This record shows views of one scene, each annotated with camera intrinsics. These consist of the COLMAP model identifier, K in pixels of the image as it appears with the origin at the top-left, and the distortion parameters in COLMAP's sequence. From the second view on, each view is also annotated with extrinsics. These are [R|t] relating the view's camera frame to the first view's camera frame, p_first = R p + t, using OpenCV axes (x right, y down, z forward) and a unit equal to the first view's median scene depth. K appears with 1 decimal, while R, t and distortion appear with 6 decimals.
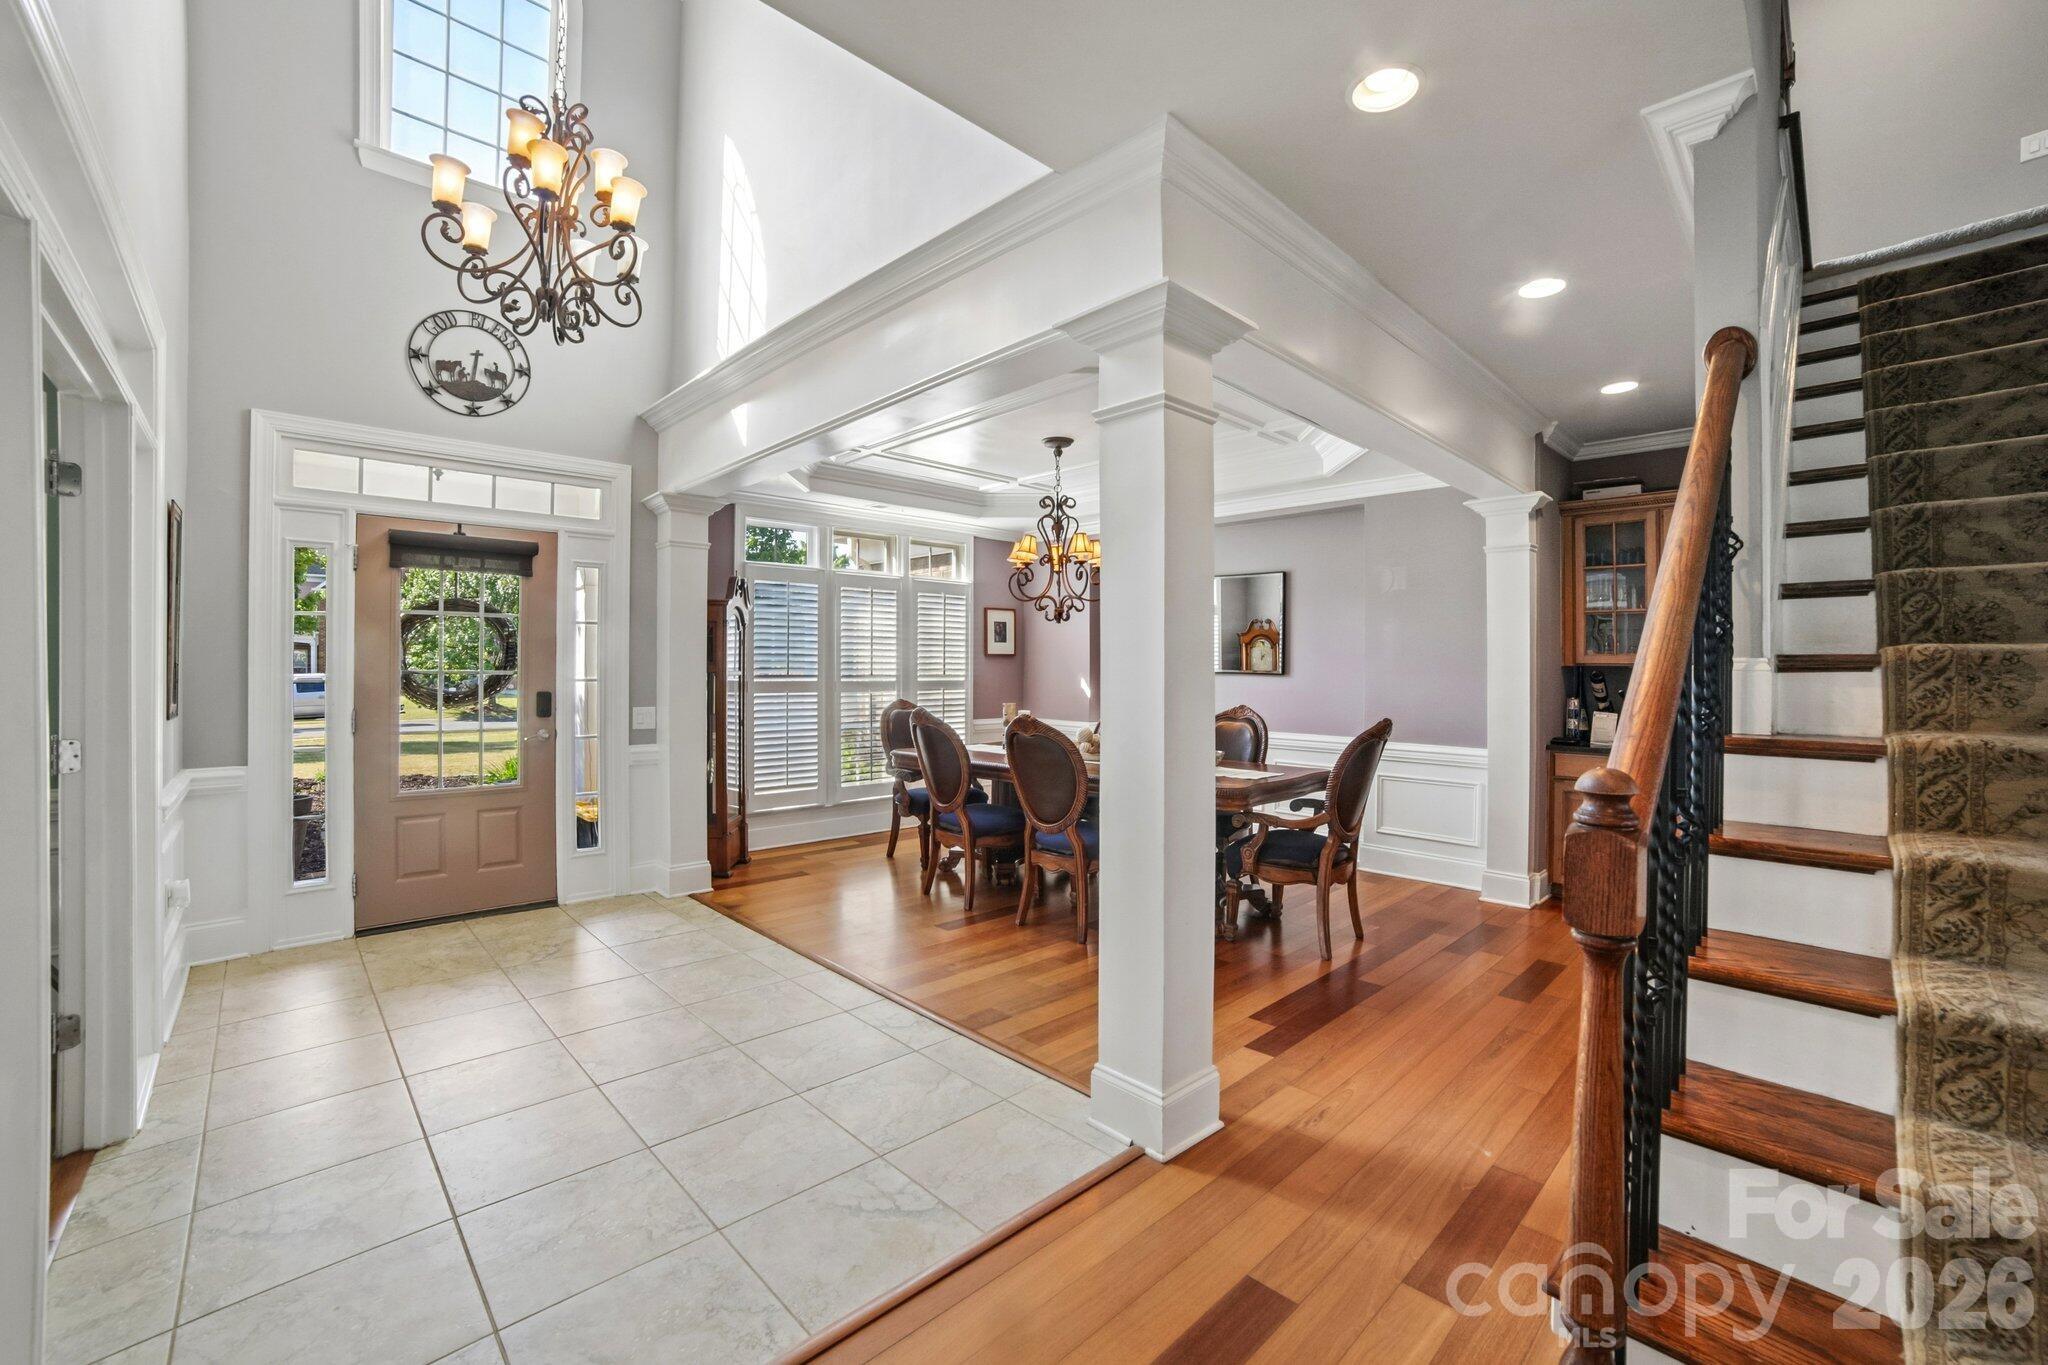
lens RADIAL K [[828.0, 0, 1031.7], [0, 828.0, 674.0], [0, 0, 1]] dist [-0.092137, 0.029490]
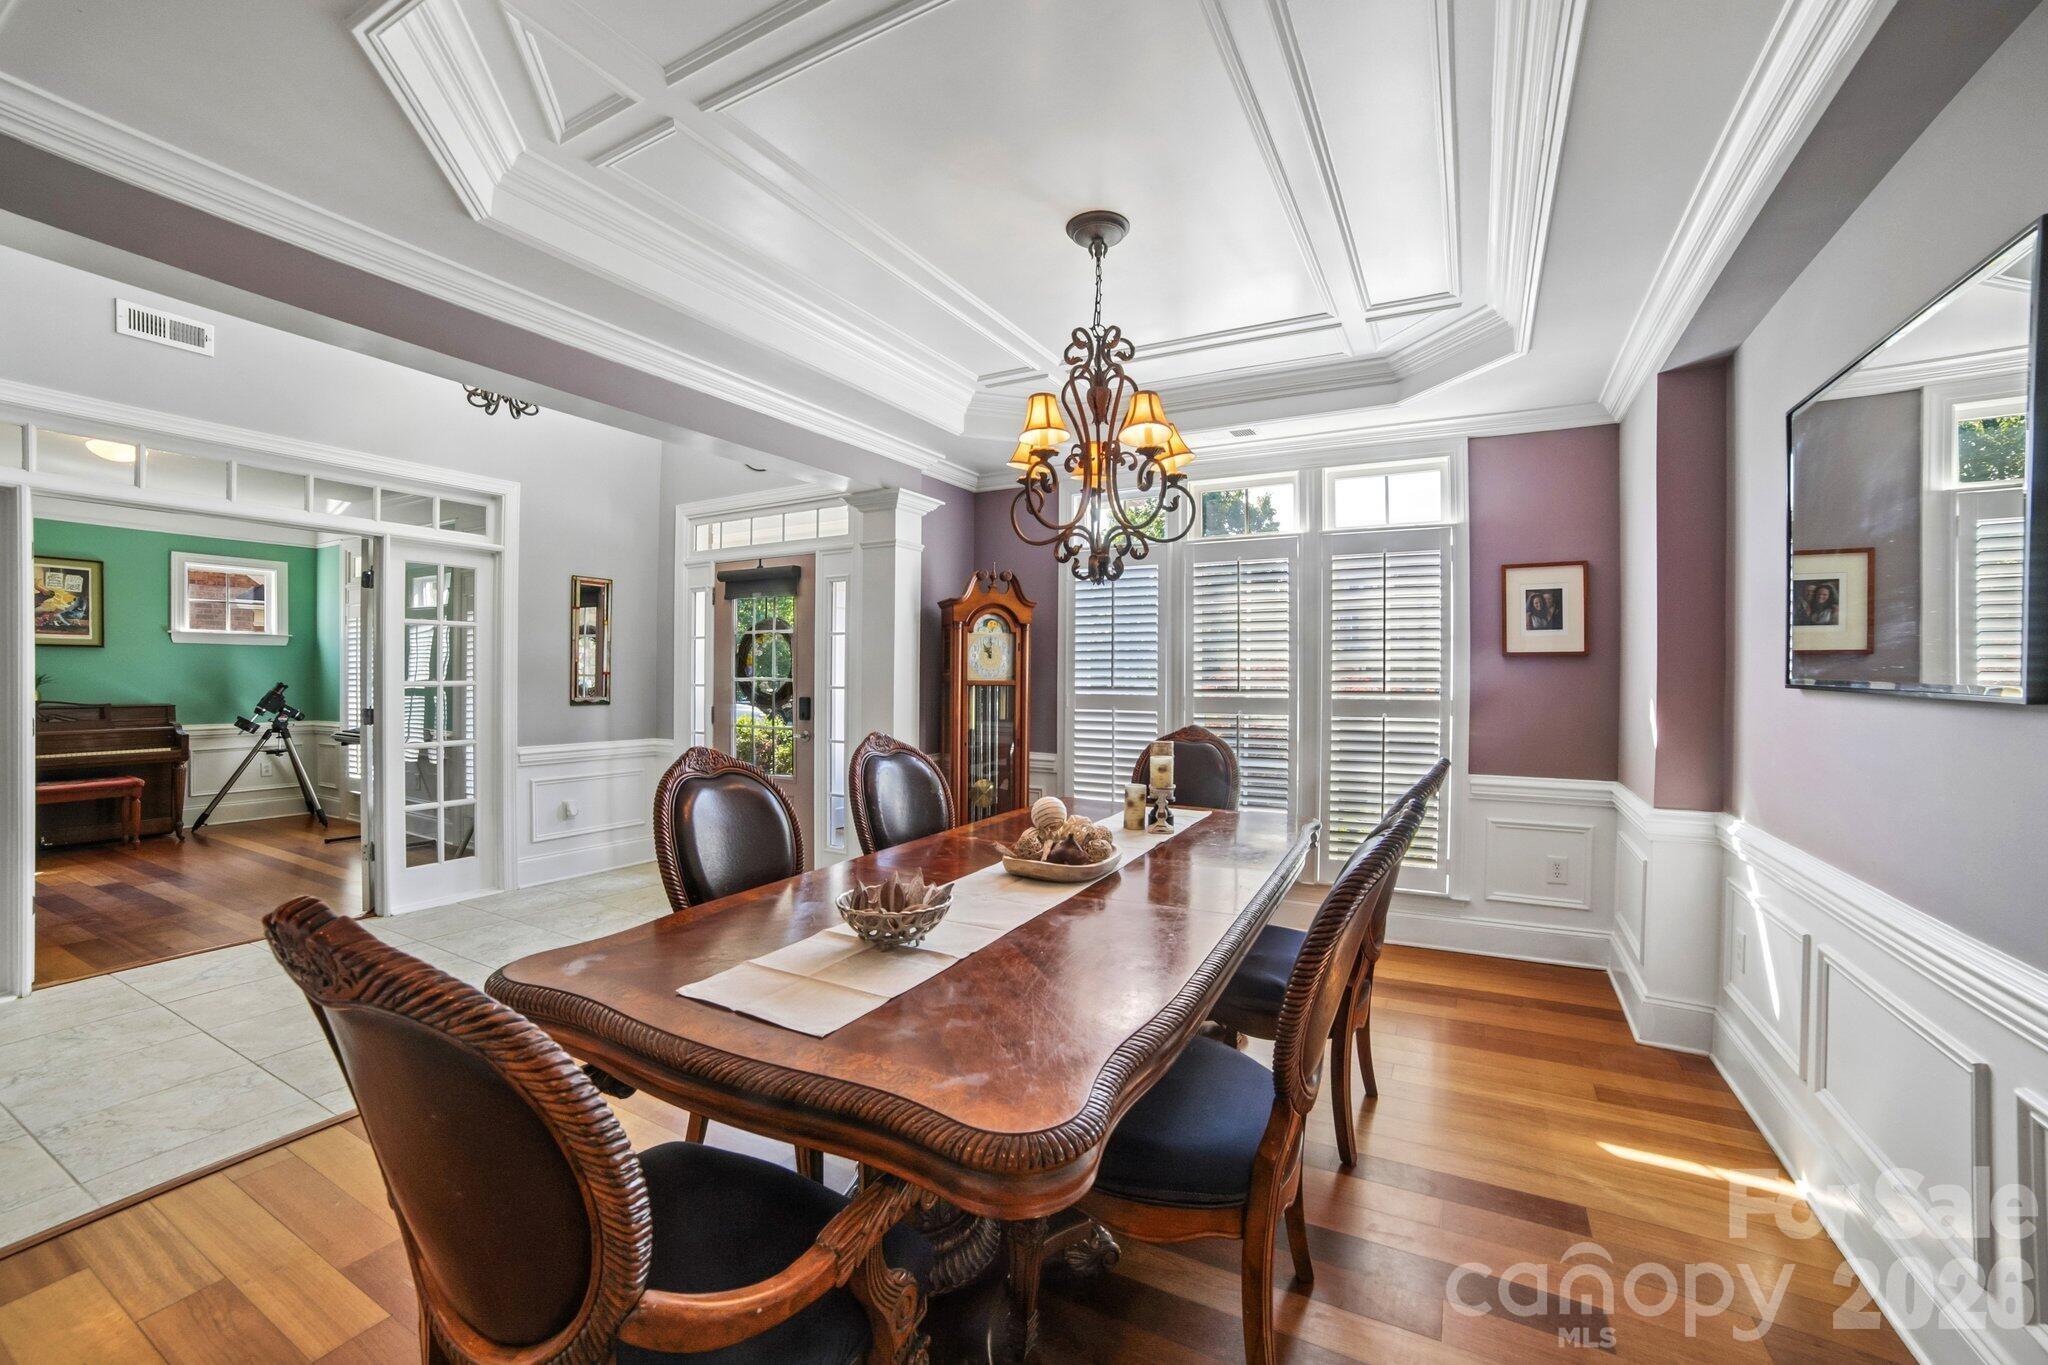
lens RADIAL K [[813.7, 0, 1024.0], [0, 813.7, 682.5], [0, 0, 1]] dist [-0.000334, 0.000386]
pose [[0.316585, 0.004614, -0.948553, 0.487435], [-0.014073, 0.999901, 0.000167, -0.002850], [0.948460, 0.013296, 0.316619, 0.800160]]
